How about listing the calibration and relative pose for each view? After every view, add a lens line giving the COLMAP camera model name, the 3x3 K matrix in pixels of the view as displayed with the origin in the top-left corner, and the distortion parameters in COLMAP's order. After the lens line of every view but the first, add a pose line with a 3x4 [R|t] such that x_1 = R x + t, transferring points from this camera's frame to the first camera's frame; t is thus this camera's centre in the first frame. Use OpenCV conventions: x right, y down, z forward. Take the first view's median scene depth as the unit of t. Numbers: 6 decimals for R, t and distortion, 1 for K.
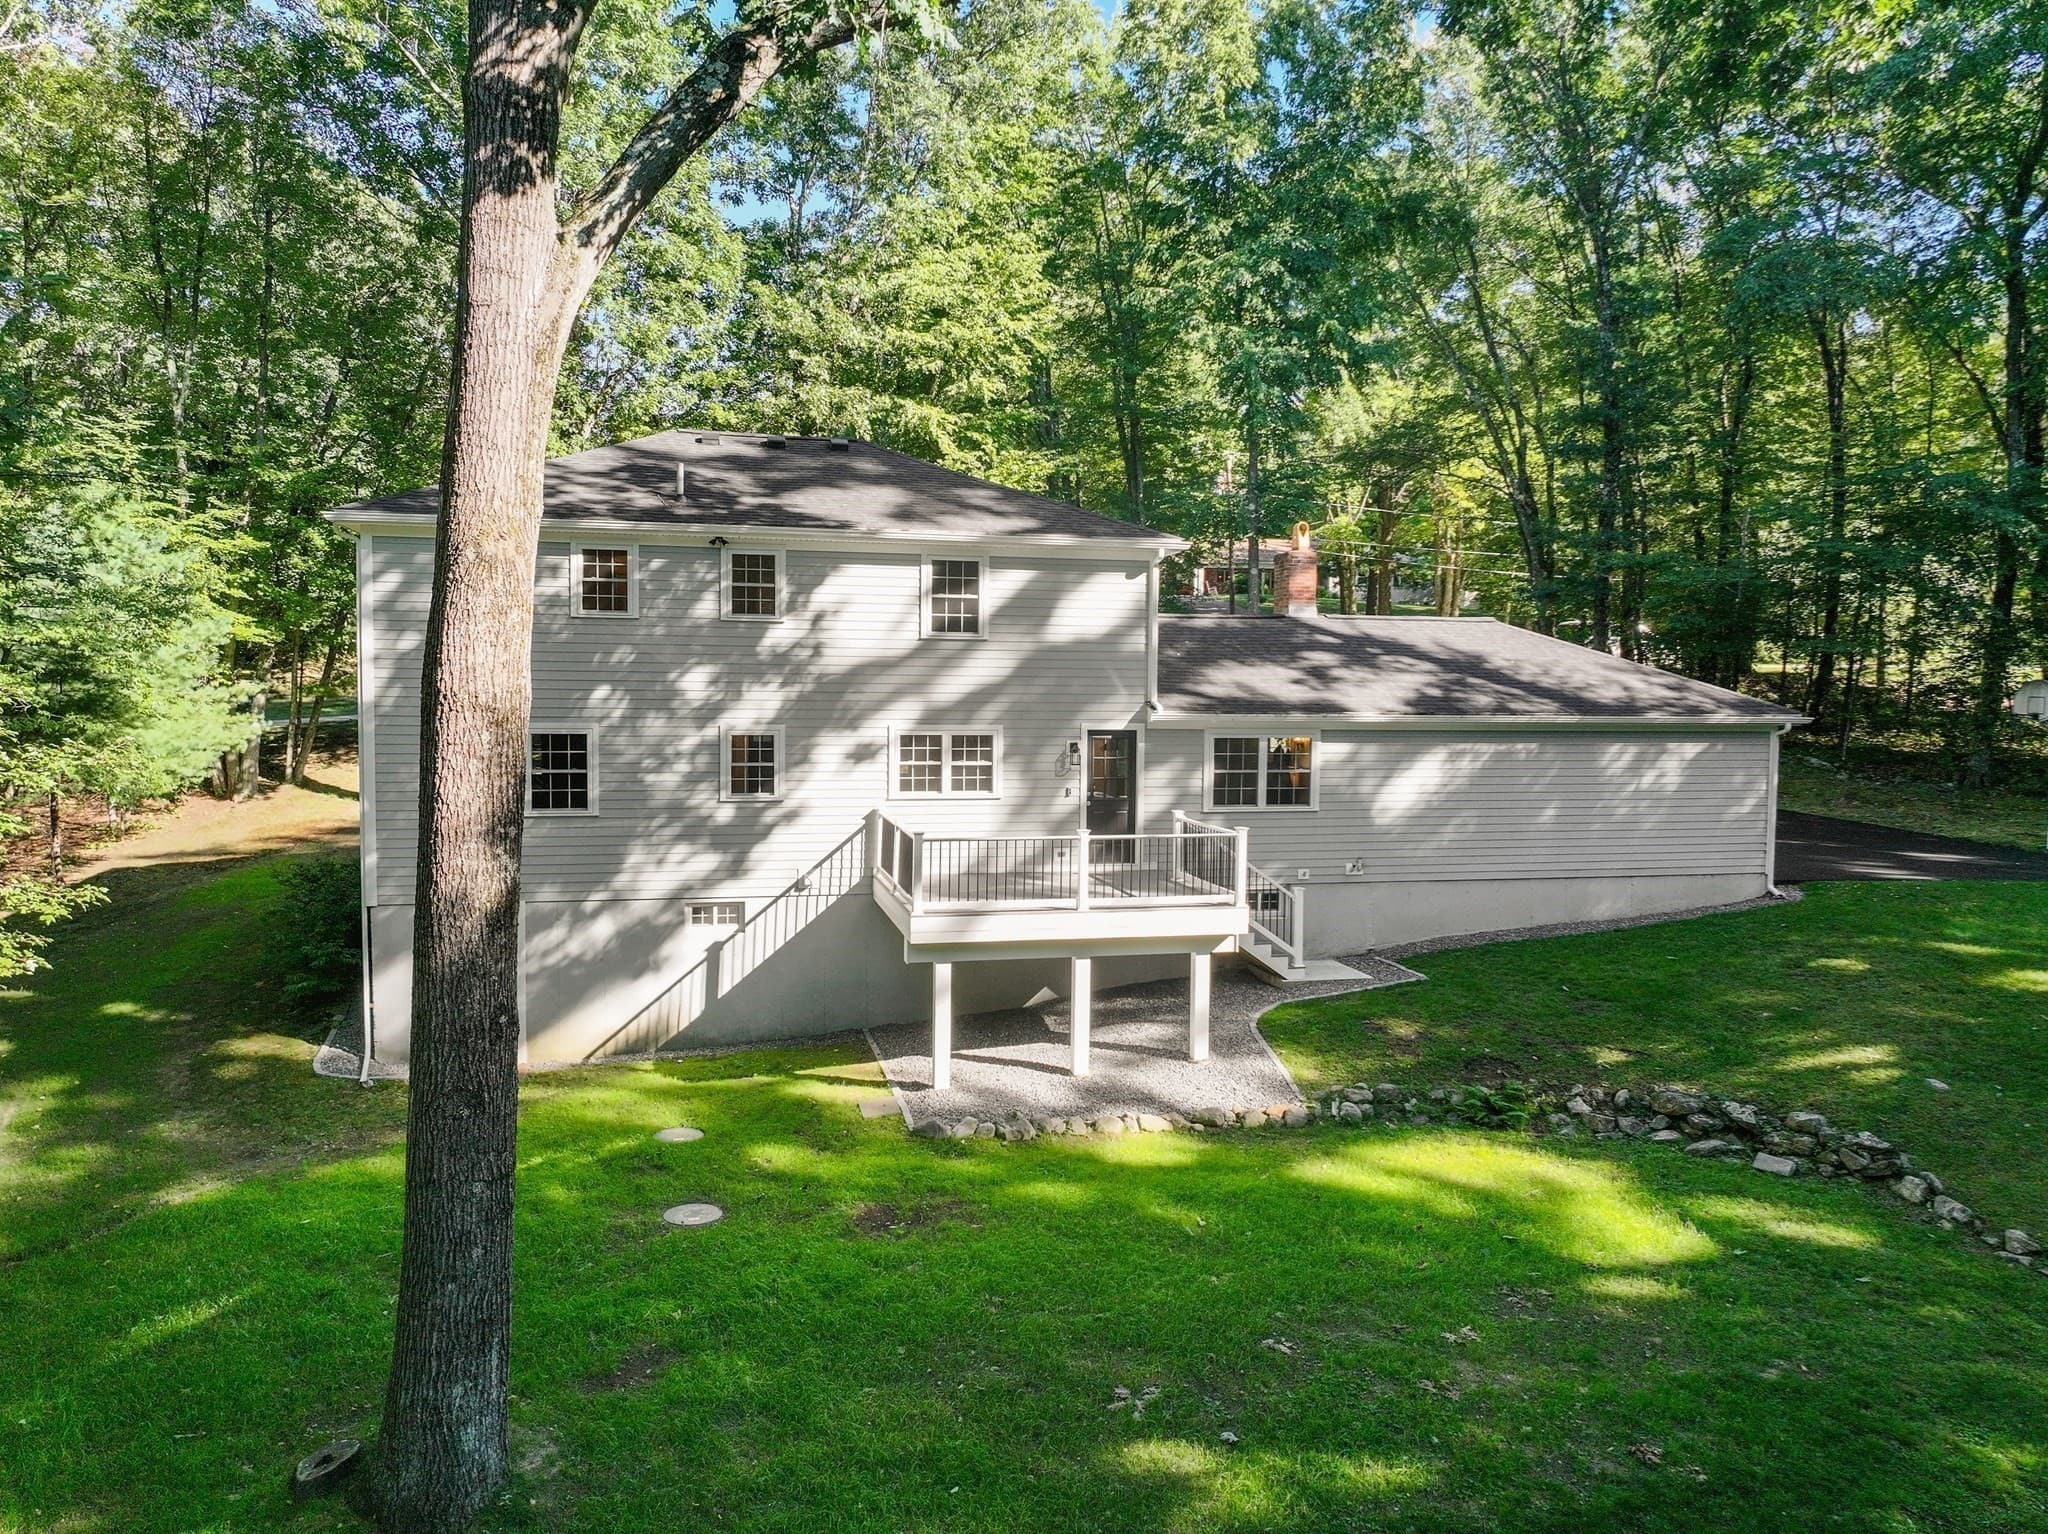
lens RADIAL K [[1411.0, 0, 1026.9], [0, 1411.0, 756.6], [0, 0, 1]] dist [0.008687, -0.001835]
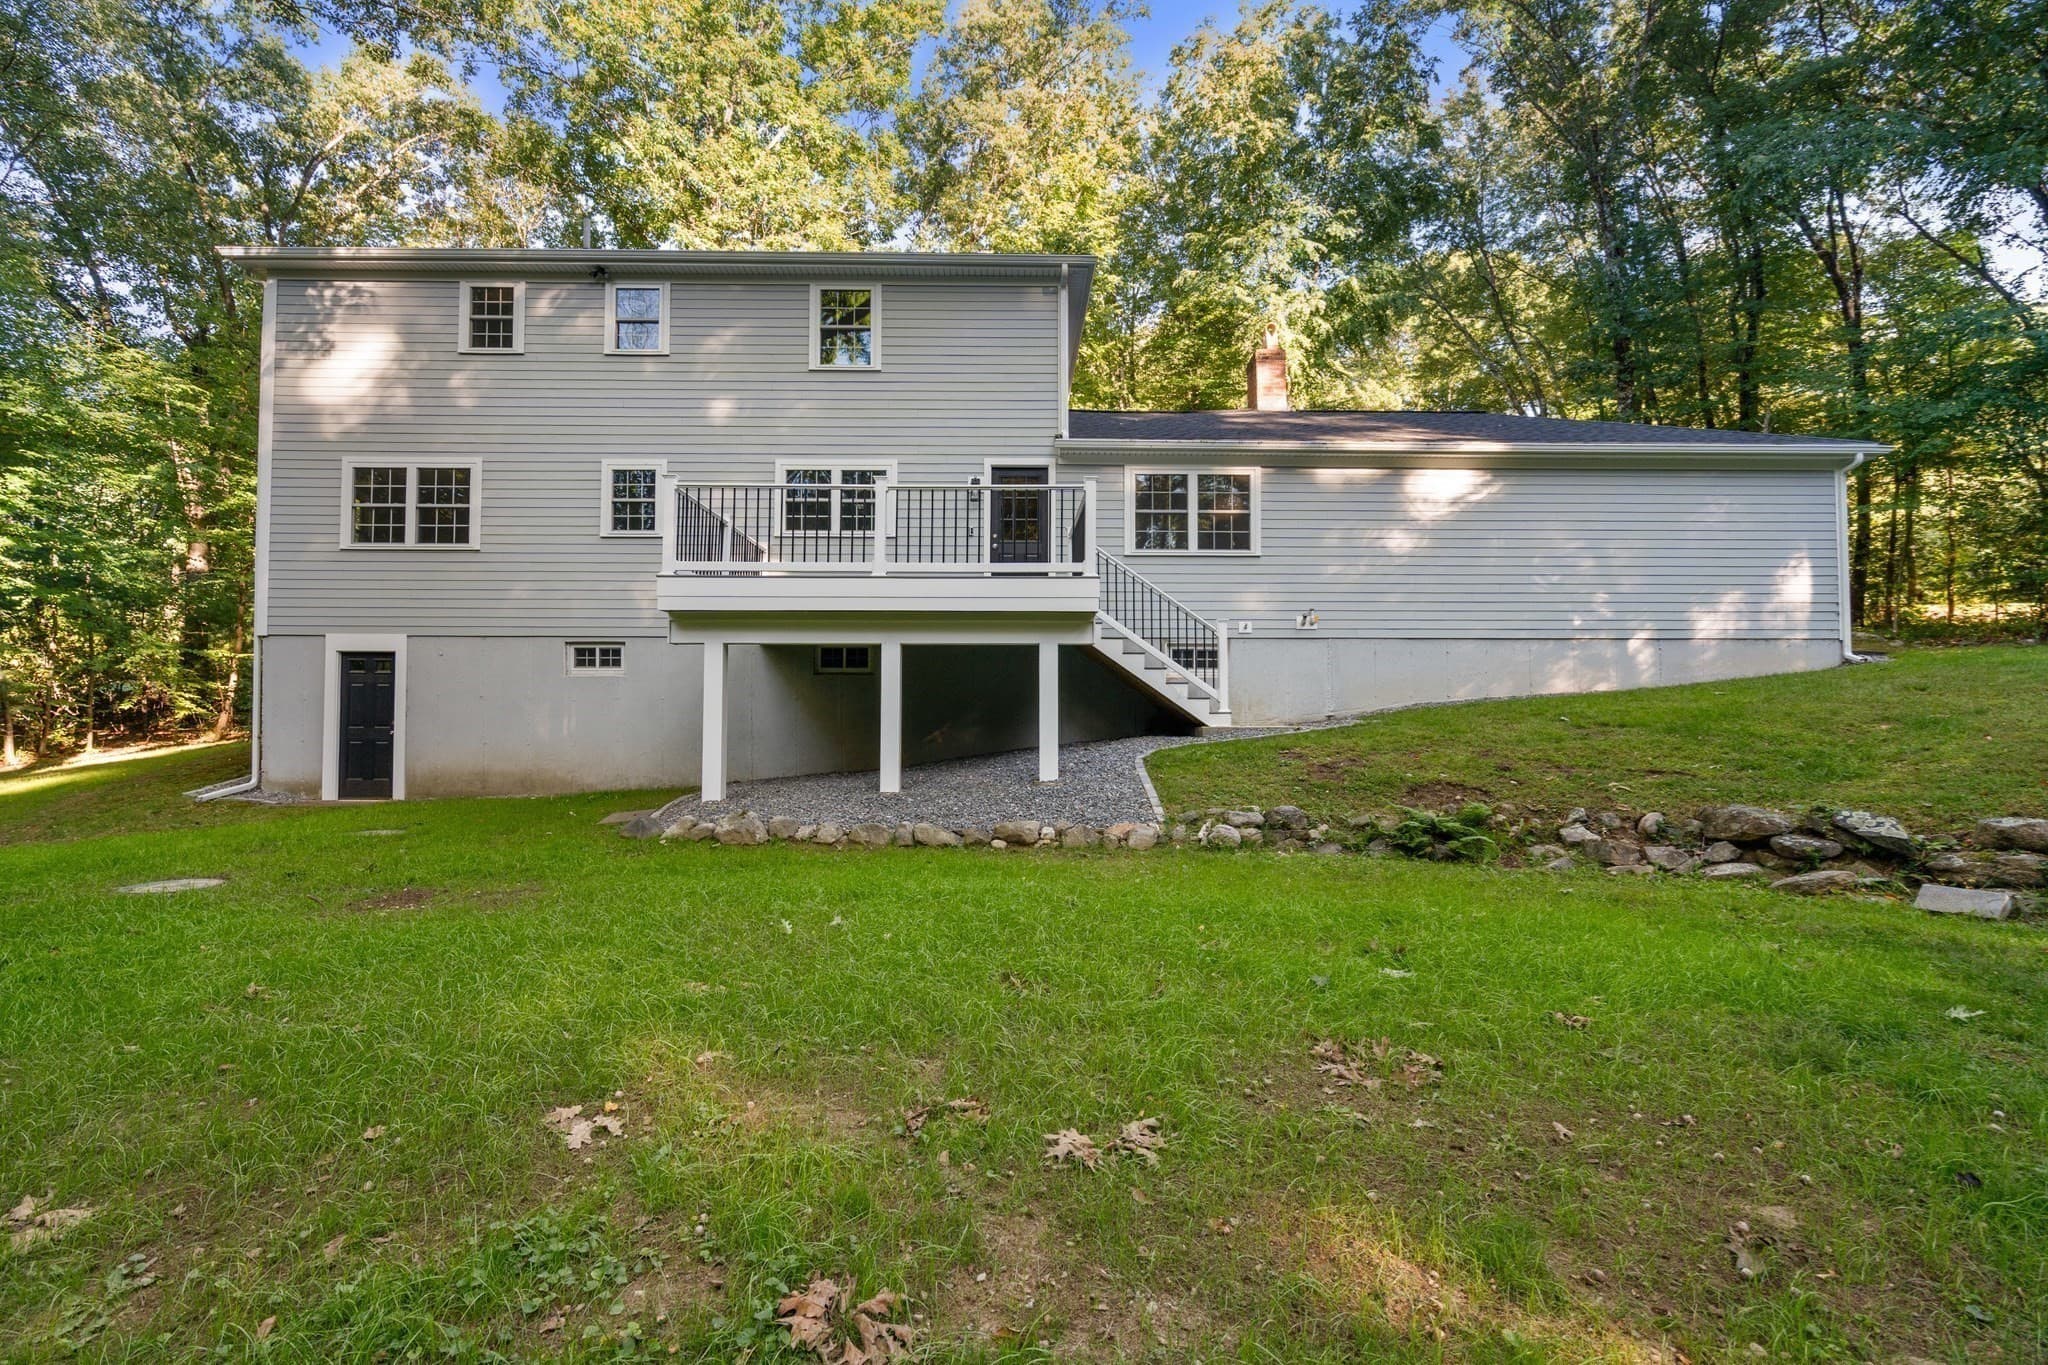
lens RADIAL K [[914.8, 0, 1023.2], [0, 914.8, 689.6], [0, 0, 1]] dist [-0.002356, 0.000115]
pose [[0.978247, -0.016000, -0.206826, 0.195548], [-0.001272, 0.996540, -0.083109, 0.187523], [0.207440, 0.081564, 0.974841, 0.454489]]
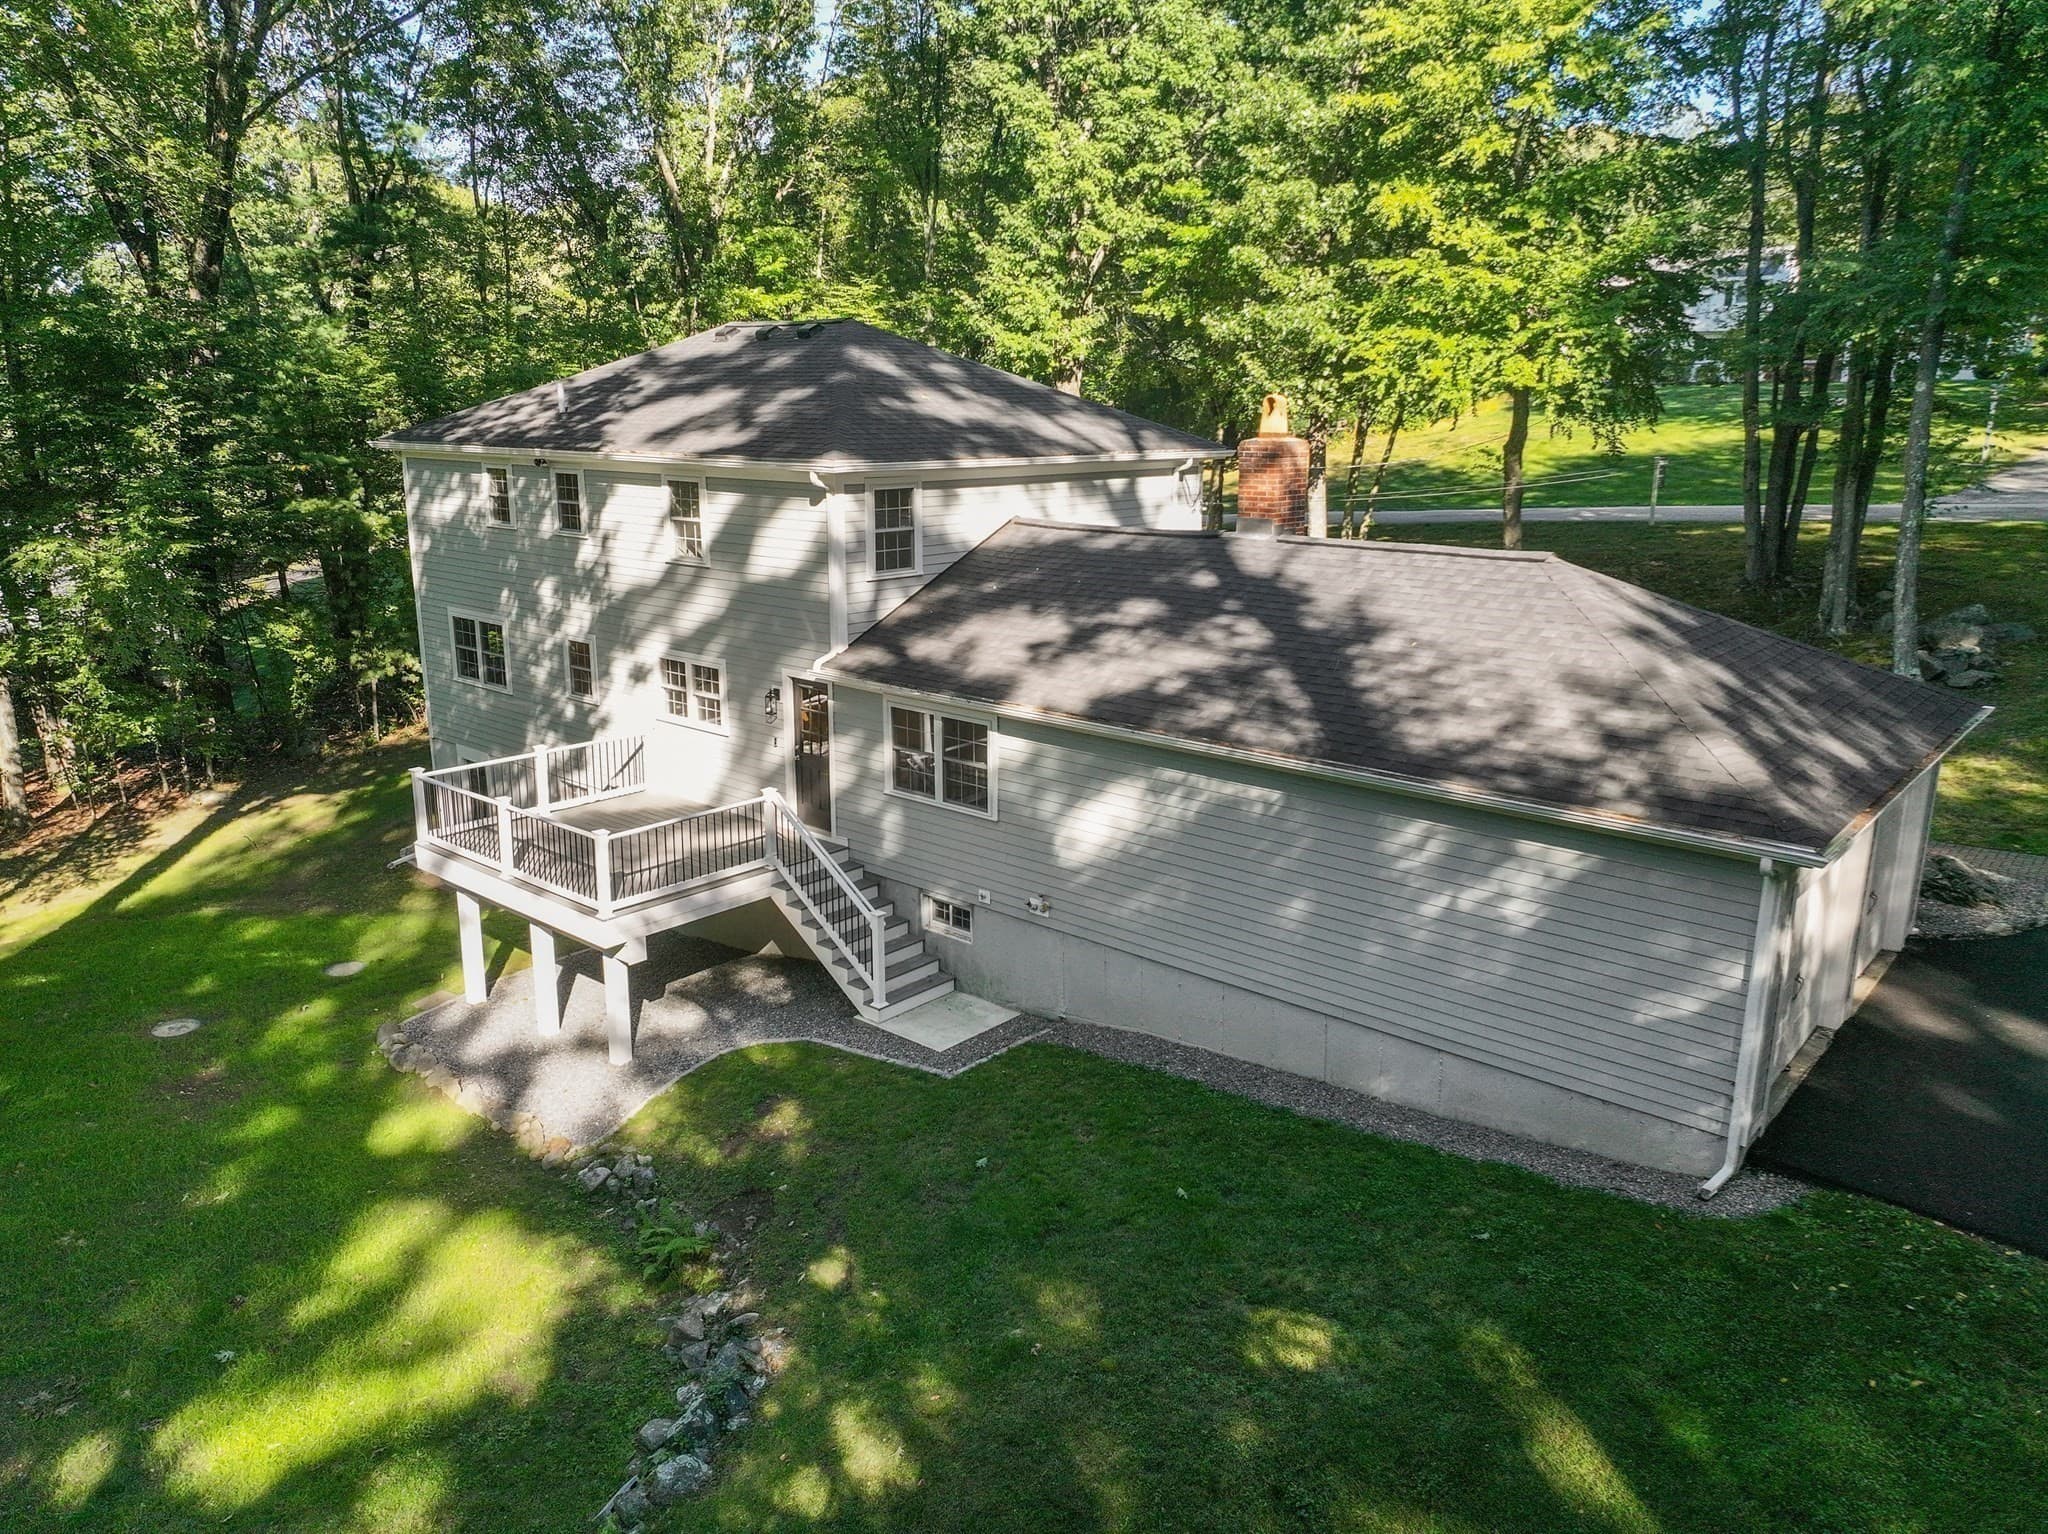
lens RADIAL K [[1382.0, 0, 1025.2], [0, 1382.0, 807.9], [0, 0, 1]] dist [0.044954, 0.000452]
pose [[0.598663, 0.216418, -0.771210, 0.872722], [-0.042383, 0.970018, 0.239307, -0.165179], [0.799879, -0.110578, 0.589887, 0.630249]]
